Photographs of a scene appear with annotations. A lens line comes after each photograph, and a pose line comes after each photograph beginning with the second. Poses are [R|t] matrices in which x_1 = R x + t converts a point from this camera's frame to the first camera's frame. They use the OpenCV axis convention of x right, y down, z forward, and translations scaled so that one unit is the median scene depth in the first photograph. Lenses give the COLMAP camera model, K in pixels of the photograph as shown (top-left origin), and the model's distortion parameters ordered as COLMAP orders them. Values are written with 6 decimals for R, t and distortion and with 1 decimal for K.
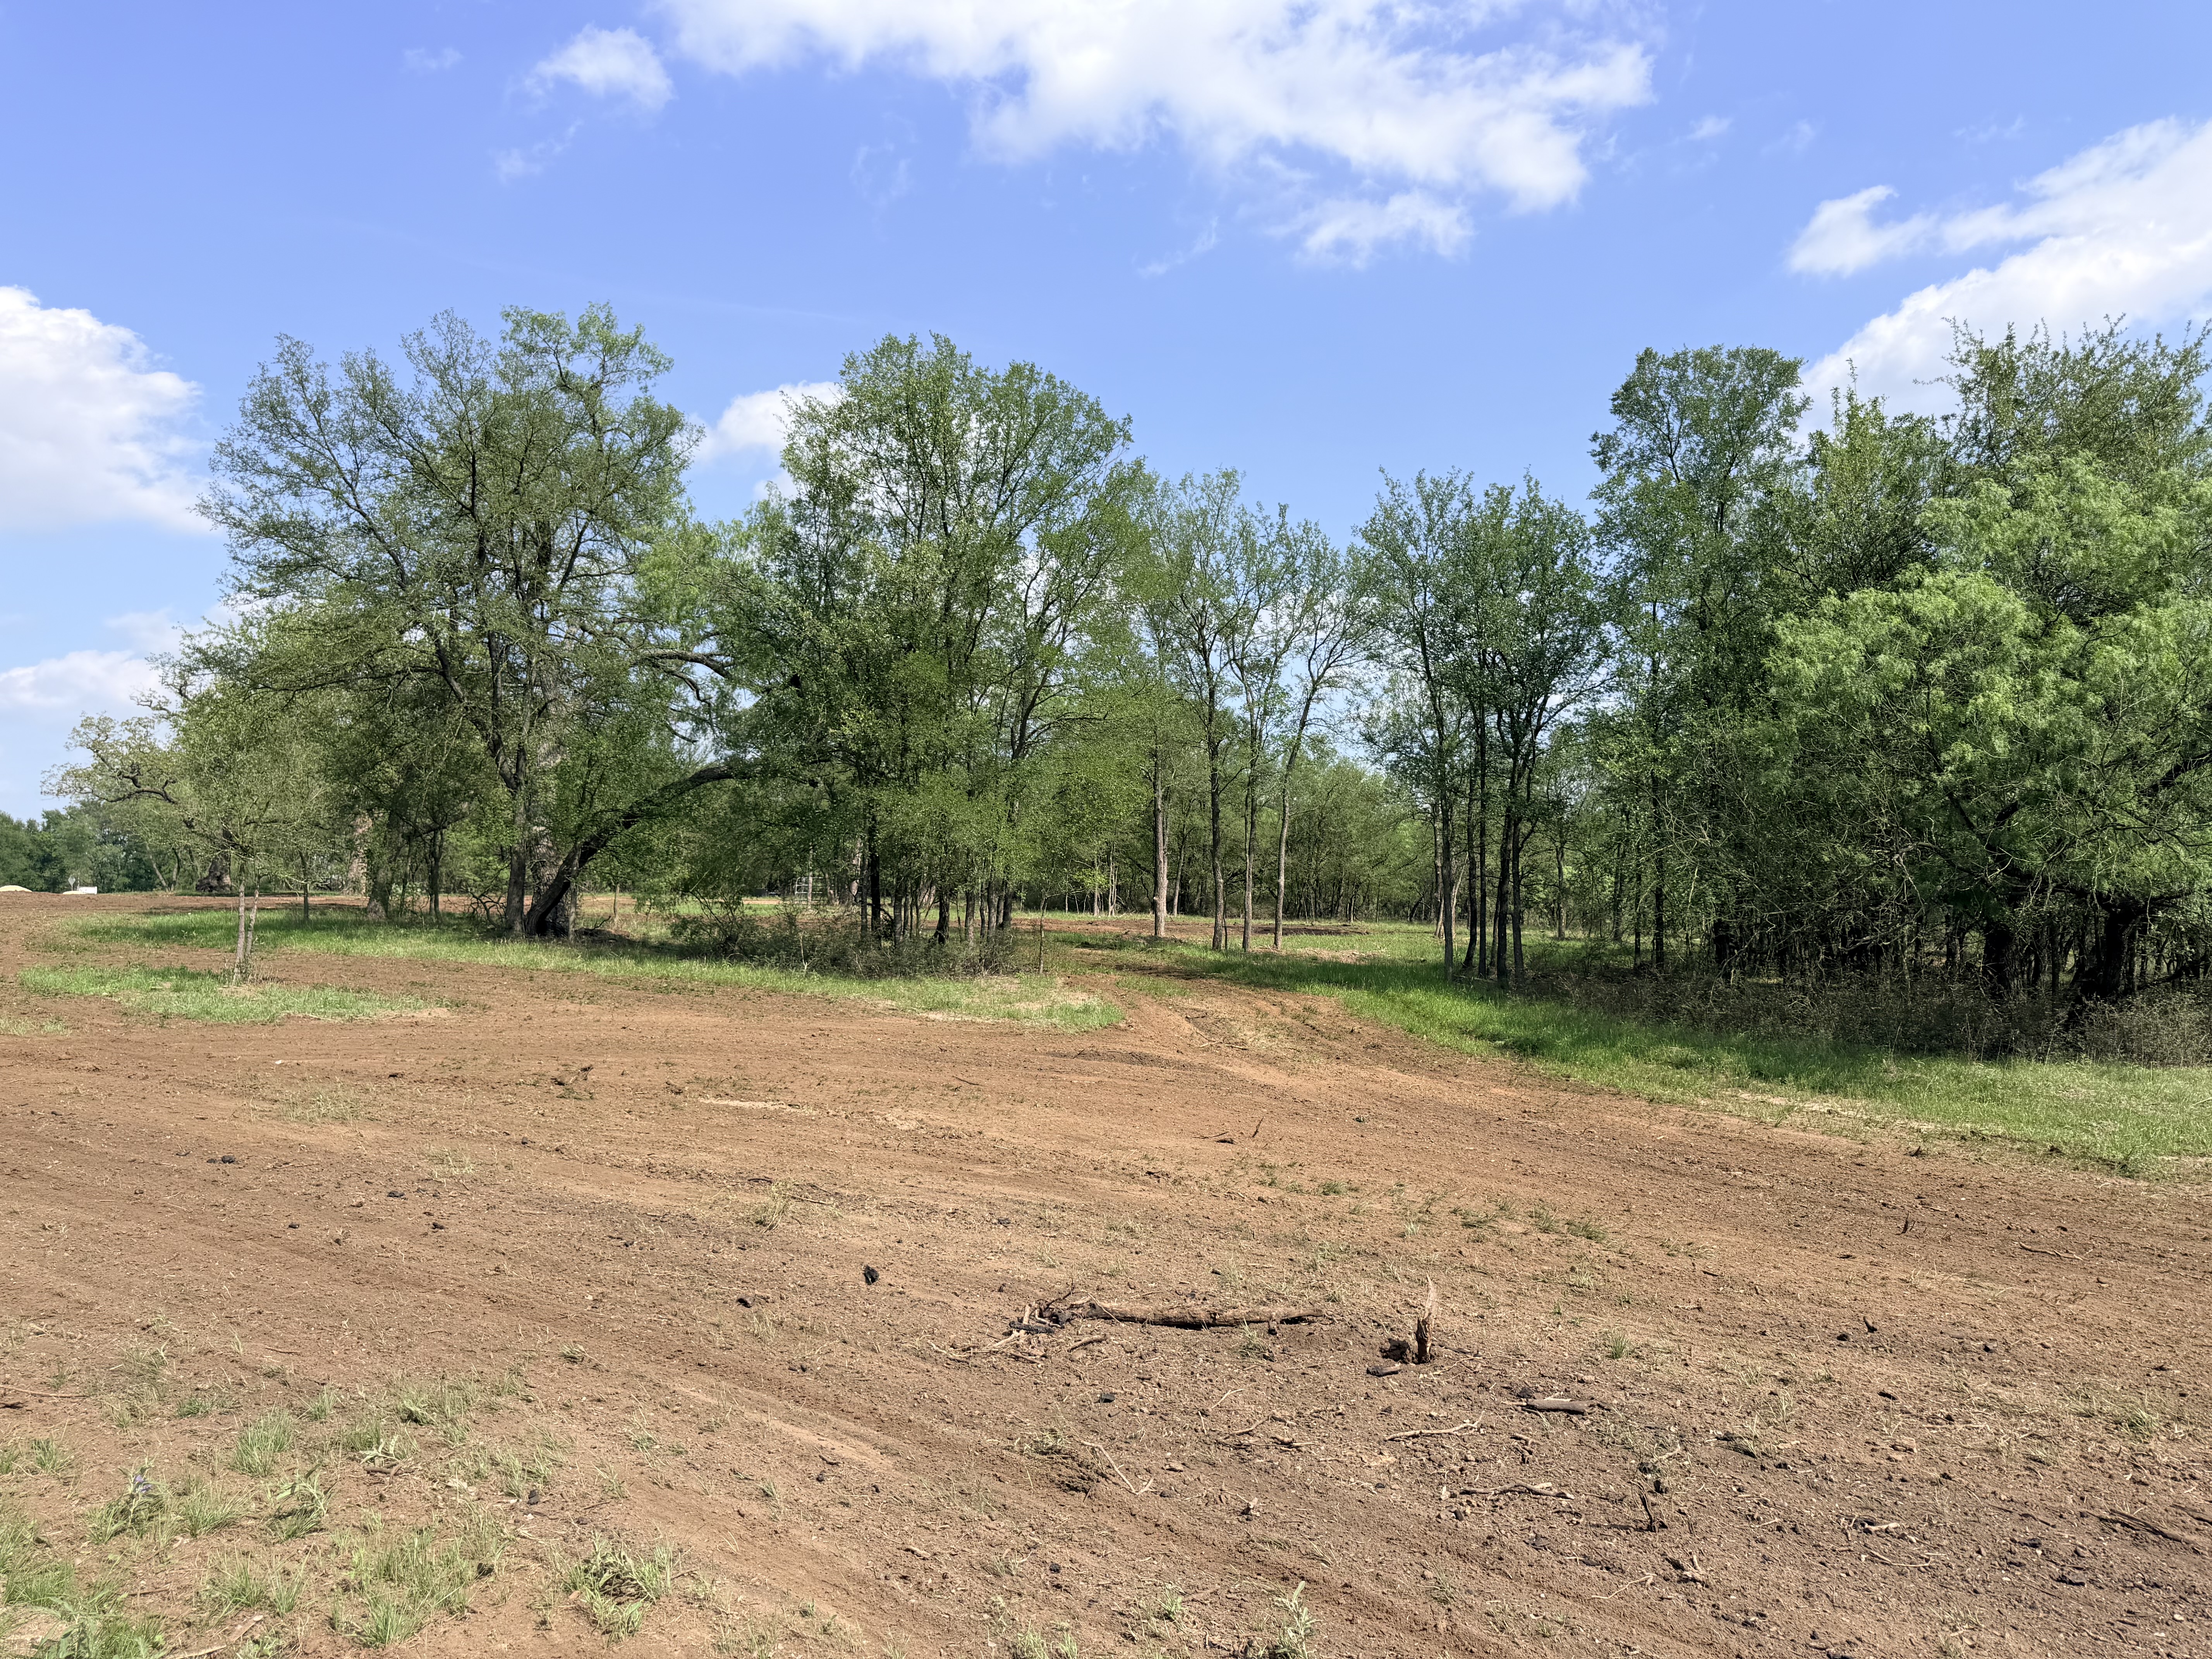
lens RADIAL K [[1540.3, 0, 1115.6], [0, 1540.3, 841.8], [0, 0, 1]] dist [-0.009338, -0.007151]
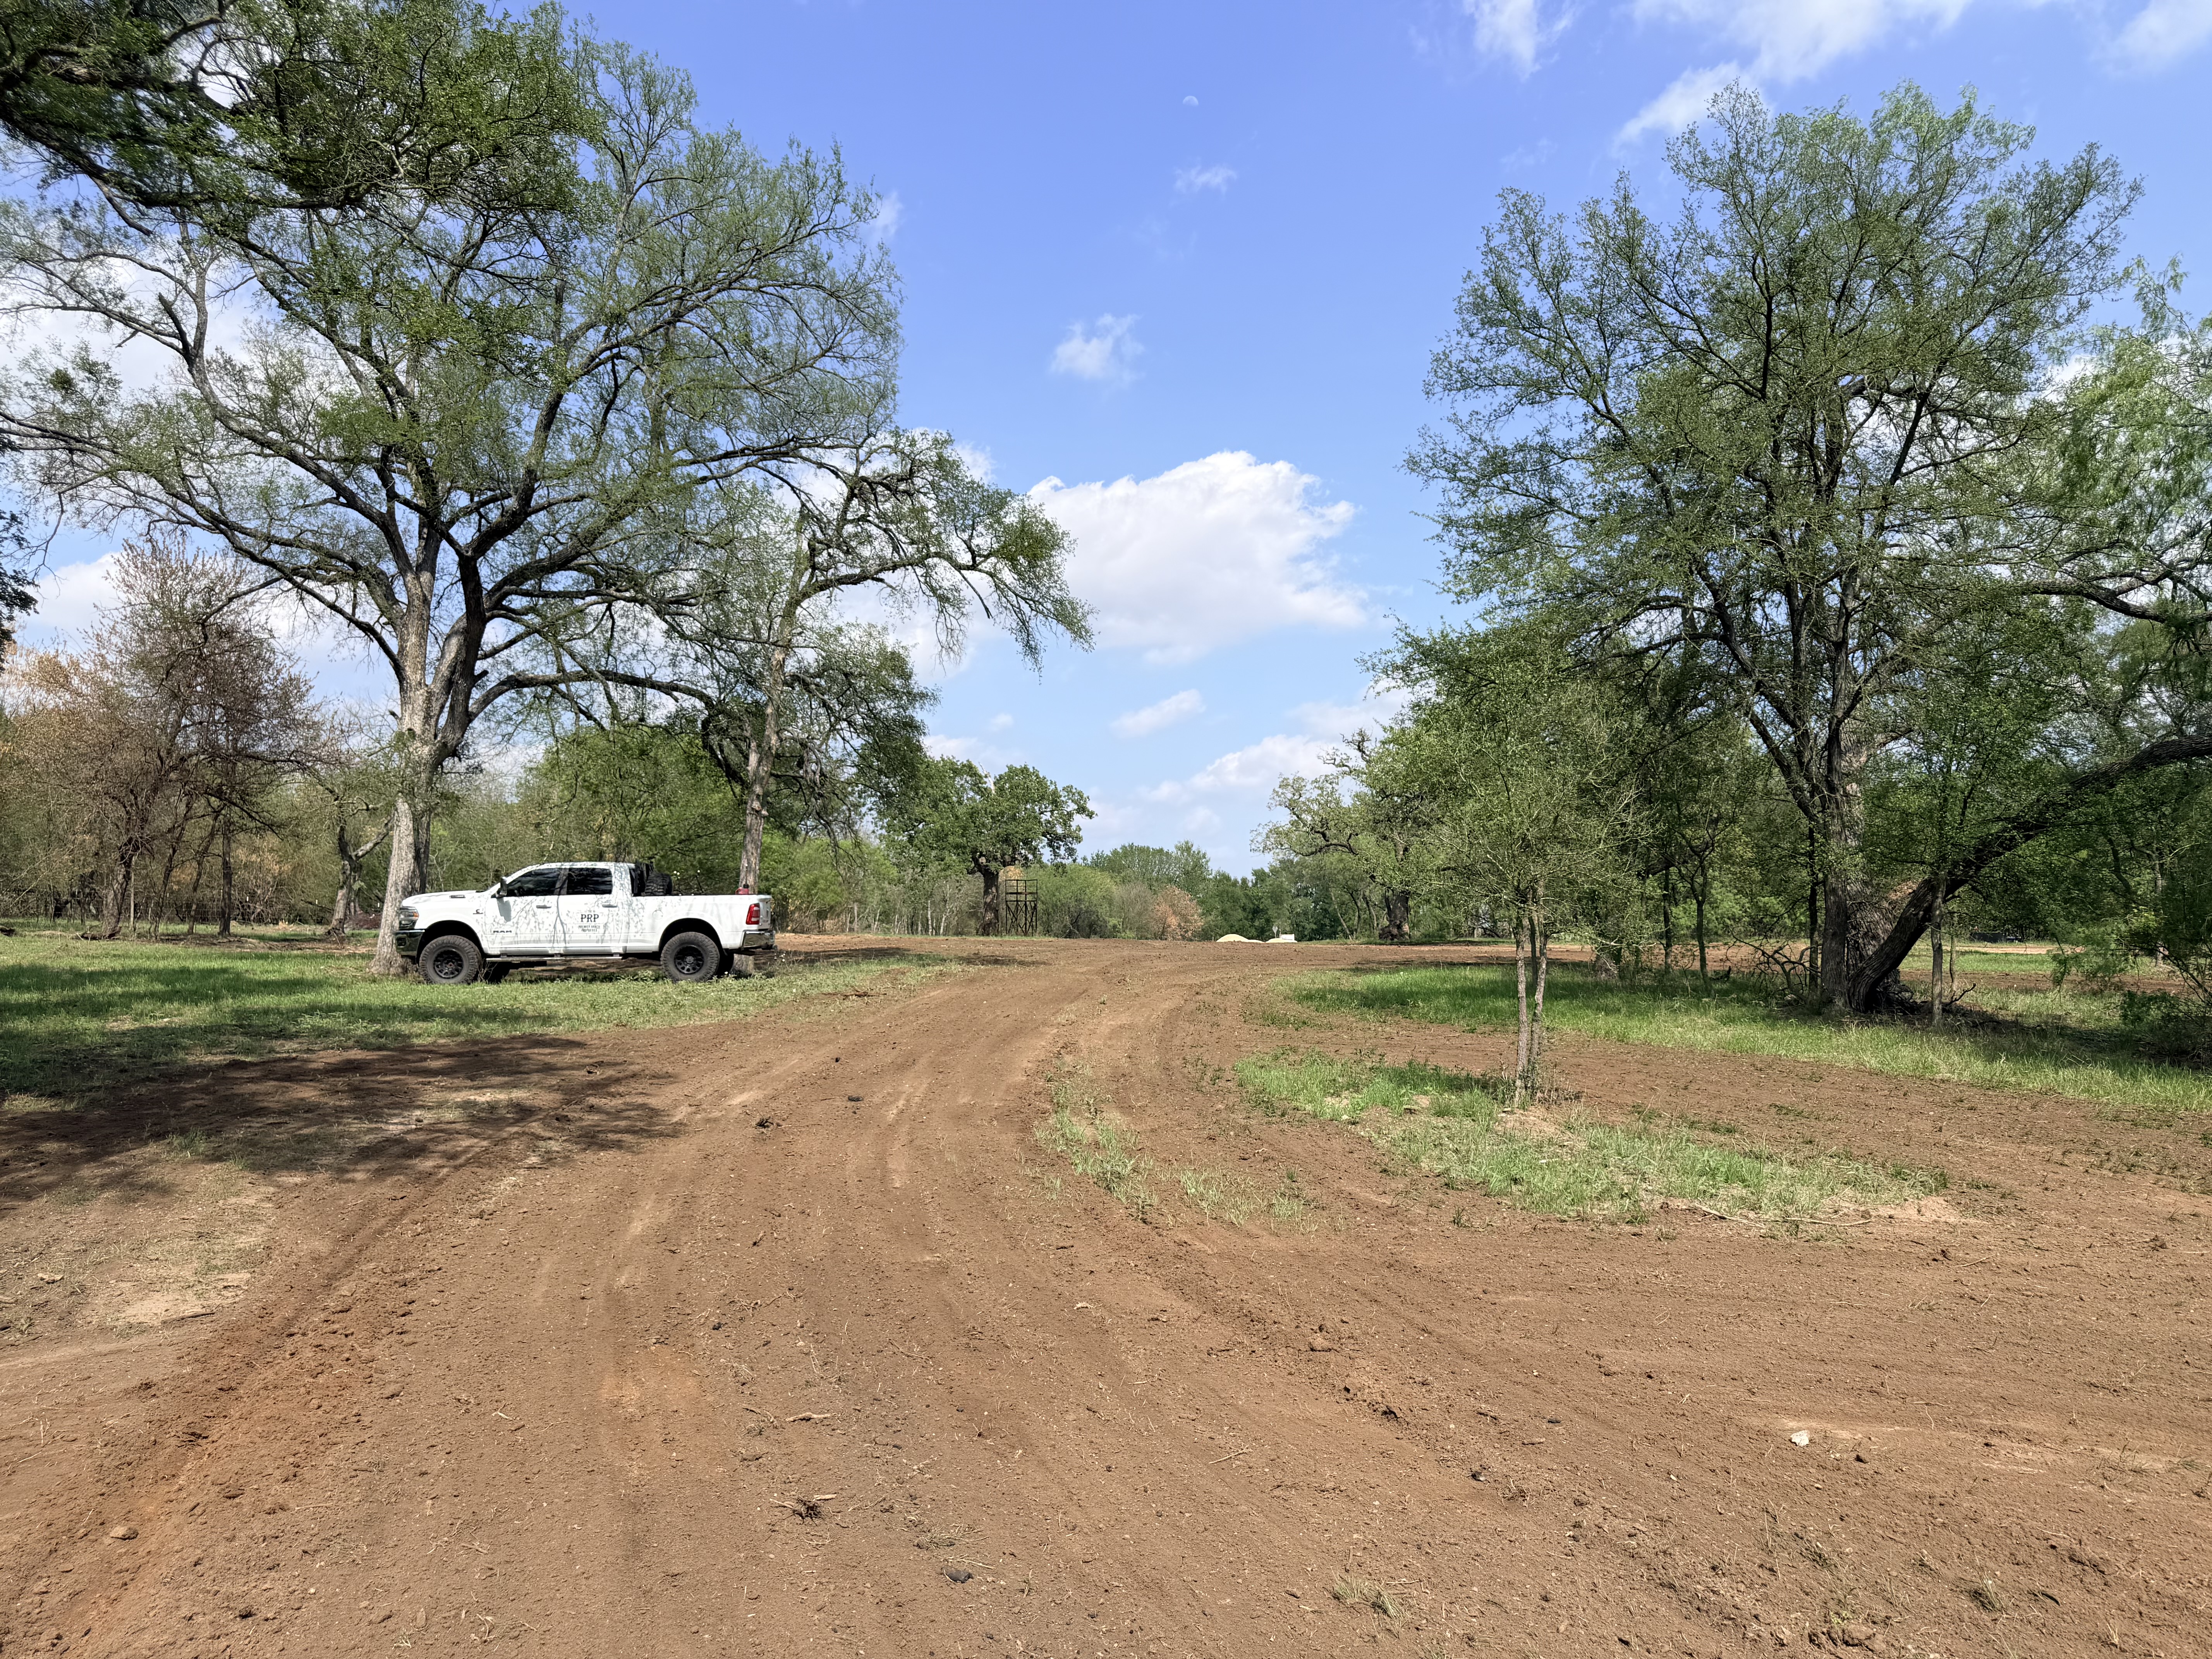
lens RADIAL K [[1540.3, 0, 1103.4], [0, 1540.3, 829.2], [0, 0, 1]] dist [-0.009338, -0.007151]
pose [[0.759468, -0.051285, -0.648520, -0.190633], [0.027982, 0.998540, -0.046196, 0.001947], [0.649943, 0.016937, 0.759794, 0.268214]]
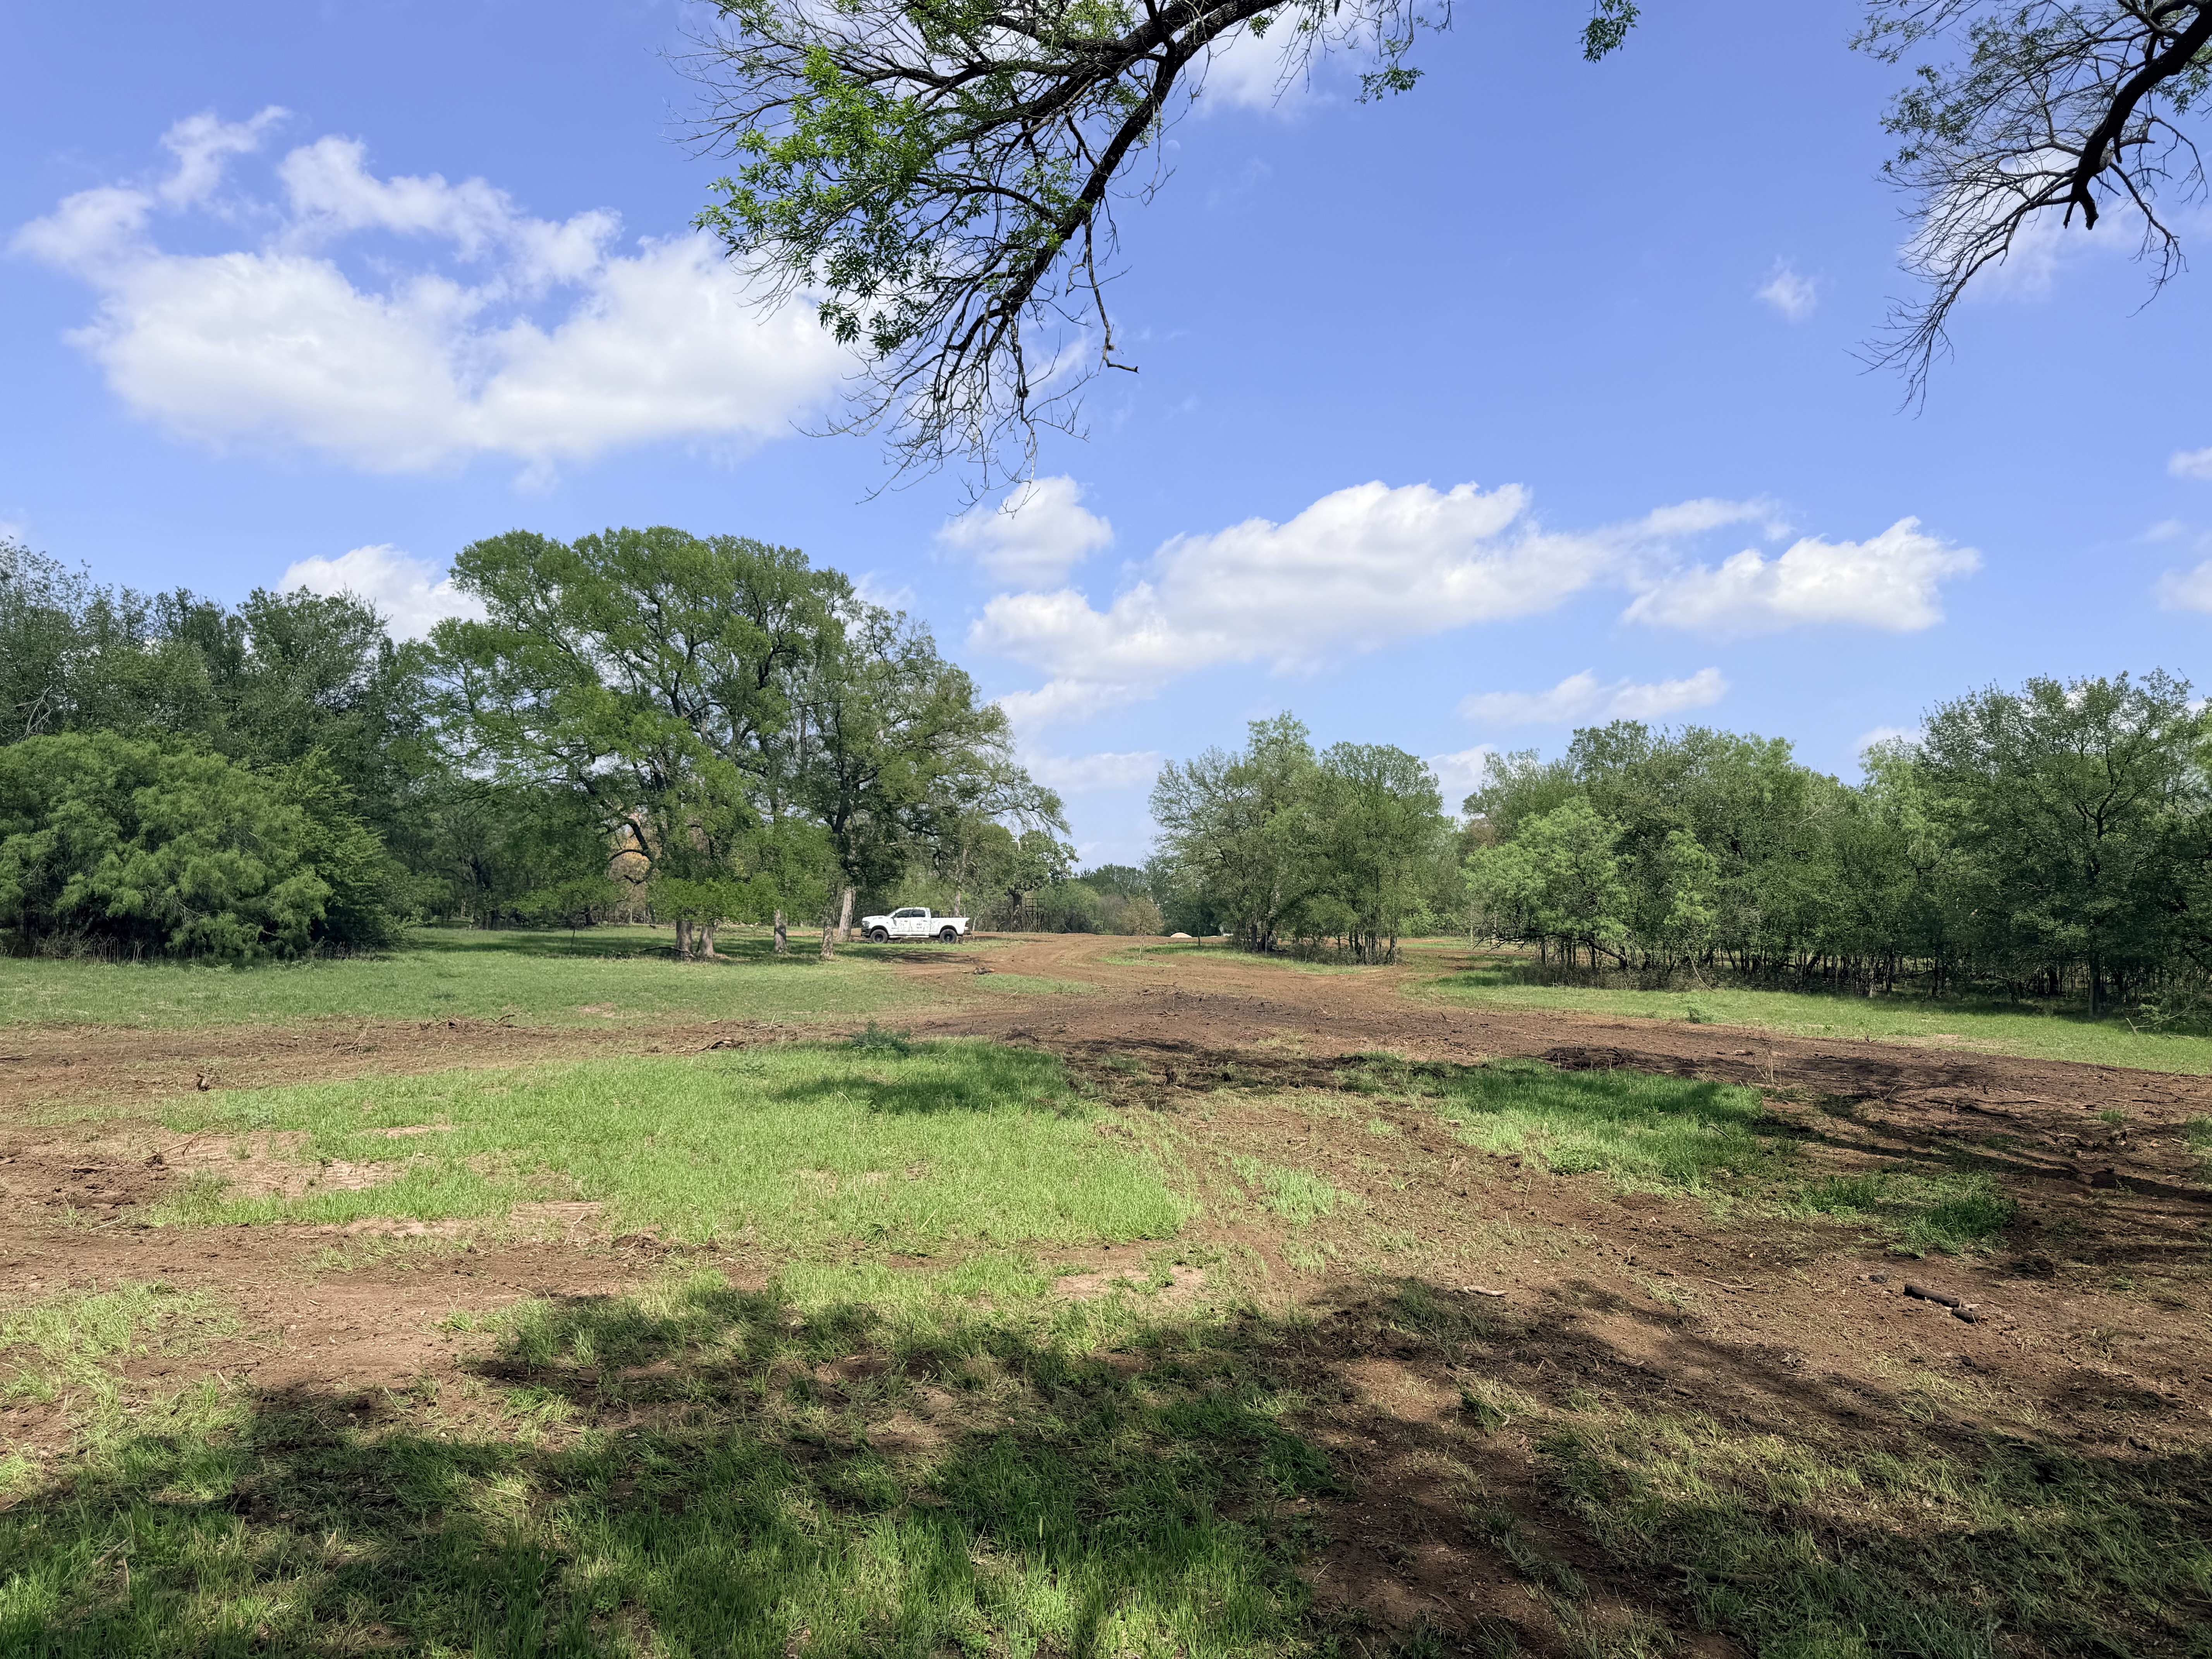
lens RADIAL K [[1540.3, 0, 1113.5], [0, 1540.3, 824.6], [0, 0, 1]] dist [-0.009338, -0.007151]
pose [[0.765751, -0.049792, -0.641207, 1.172969], [0.024768, 0.998542, -0.047962, -0.036280], [0.642661, 0.020845, 0.765867, -1.251758]]
